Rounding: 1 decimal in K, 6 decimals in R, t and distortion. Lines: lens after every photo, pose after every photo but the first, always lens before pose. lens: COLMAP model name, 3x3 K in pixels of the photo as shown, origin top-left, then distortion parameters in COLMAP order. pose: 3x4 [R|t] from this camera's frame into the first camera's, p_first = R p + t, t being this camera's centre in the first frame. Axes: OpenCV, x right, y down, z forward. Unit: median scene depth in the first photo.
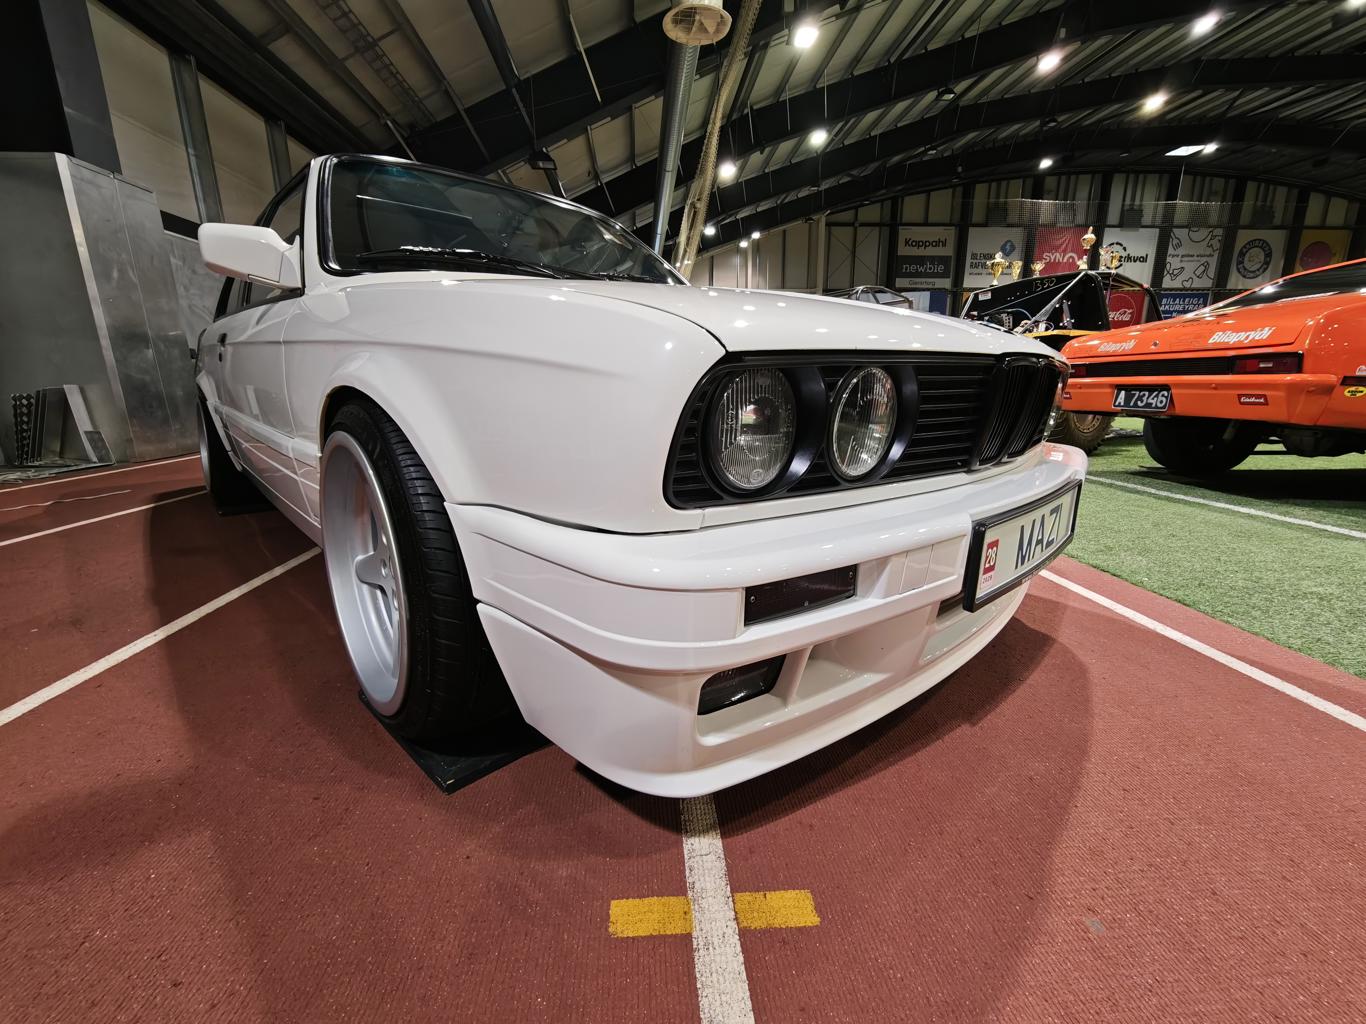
lens RADIAL K [[567.0, 0, 679.4], [0, 567.0, 510.8], [0, 0, 1]] dist [0.001322, -0.000291]
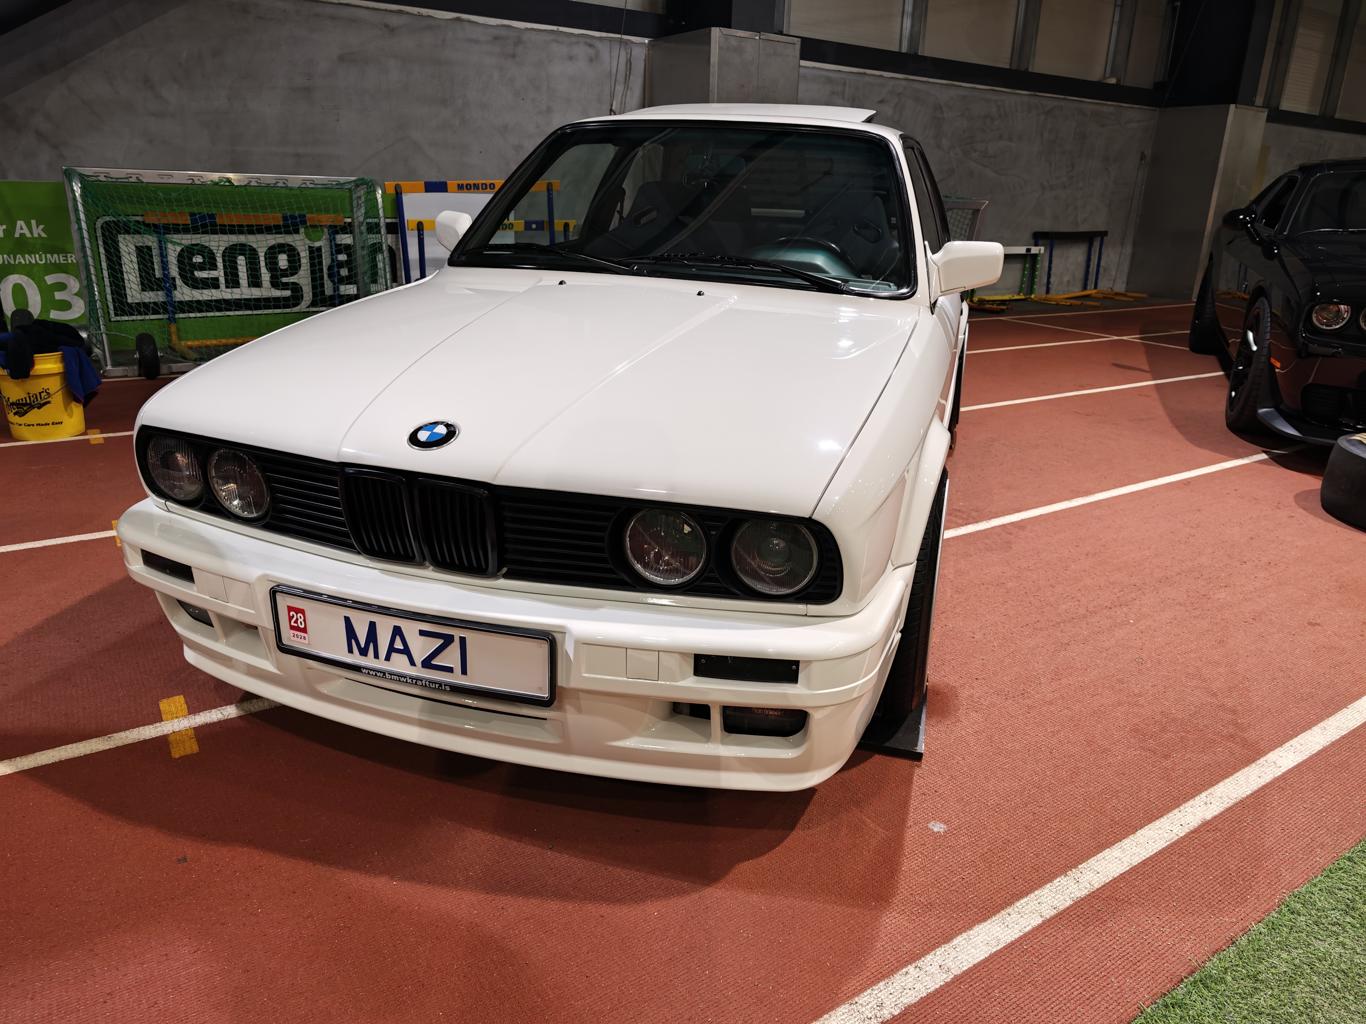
lens RADIAL K [[934.7, 0, 682.3], [0, 934.7, 504.9], [0, 0, 1]] dist [0.002198, -0.002485]
pose [[0.491376, 0.302873, -0.816589, 1.221757], [-0.231990, 0.949229, 0.212471, -0.374150], [0.839482, 0.085037, 0.536692, 0.287443]]
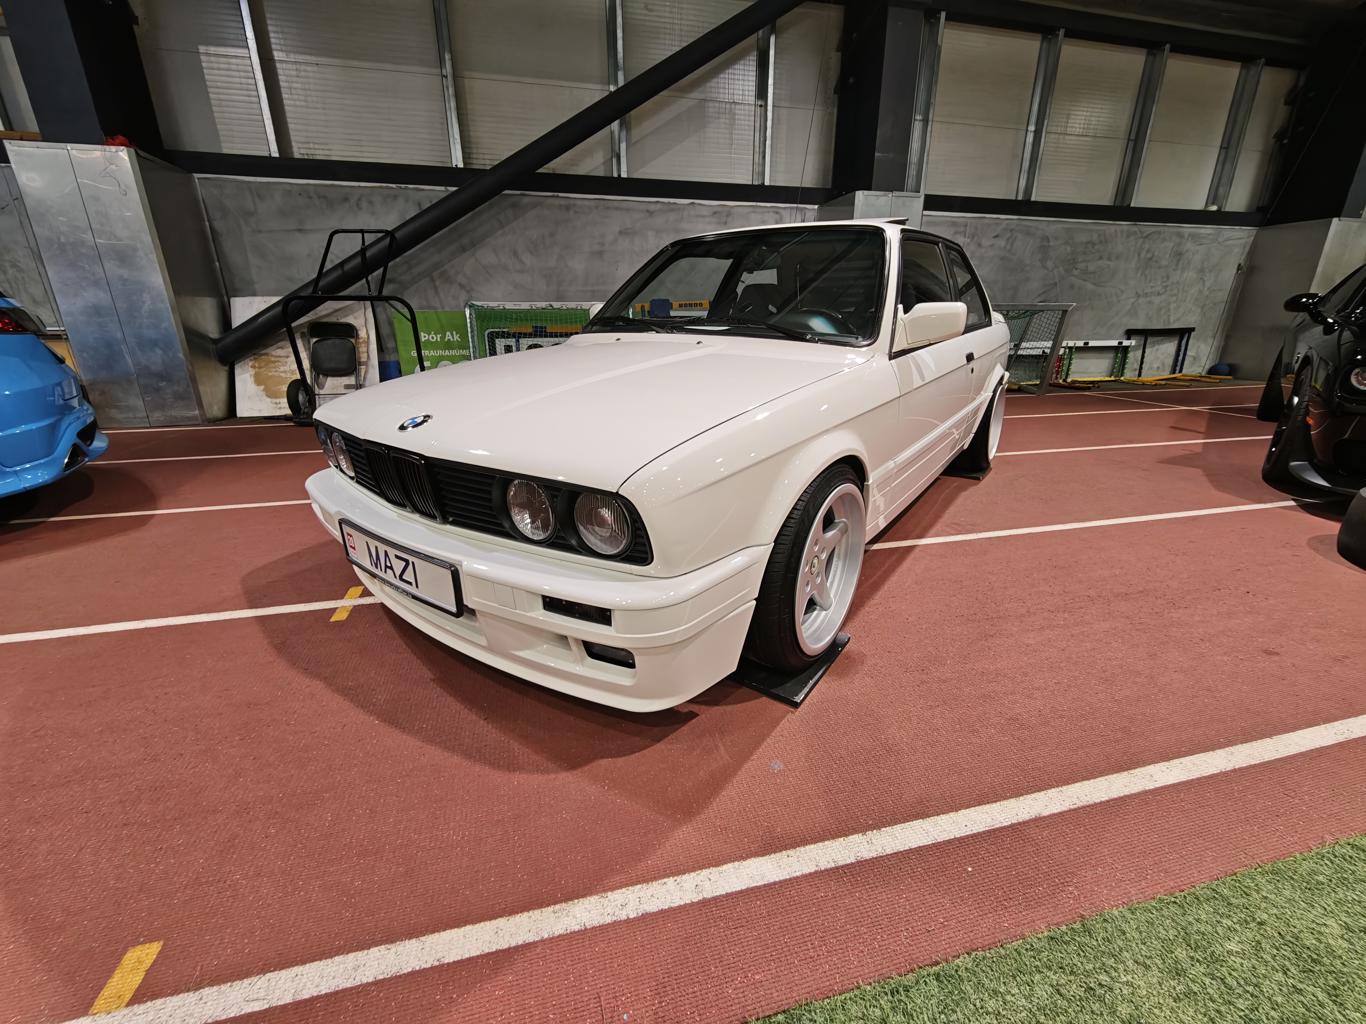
lens RADIAL K [[567.0, 0, 677.3], [0, 567.0, 512.1], [0, 0, 1]] dist [0.001322, -0.000291]
pose [[0.171164, 0.327160, -0.929338, 1.192807], [-0.221420, 0.931902, 0.287282, -0.384780], [0.960040, 0.156602, 0.231948, 0.769357]]
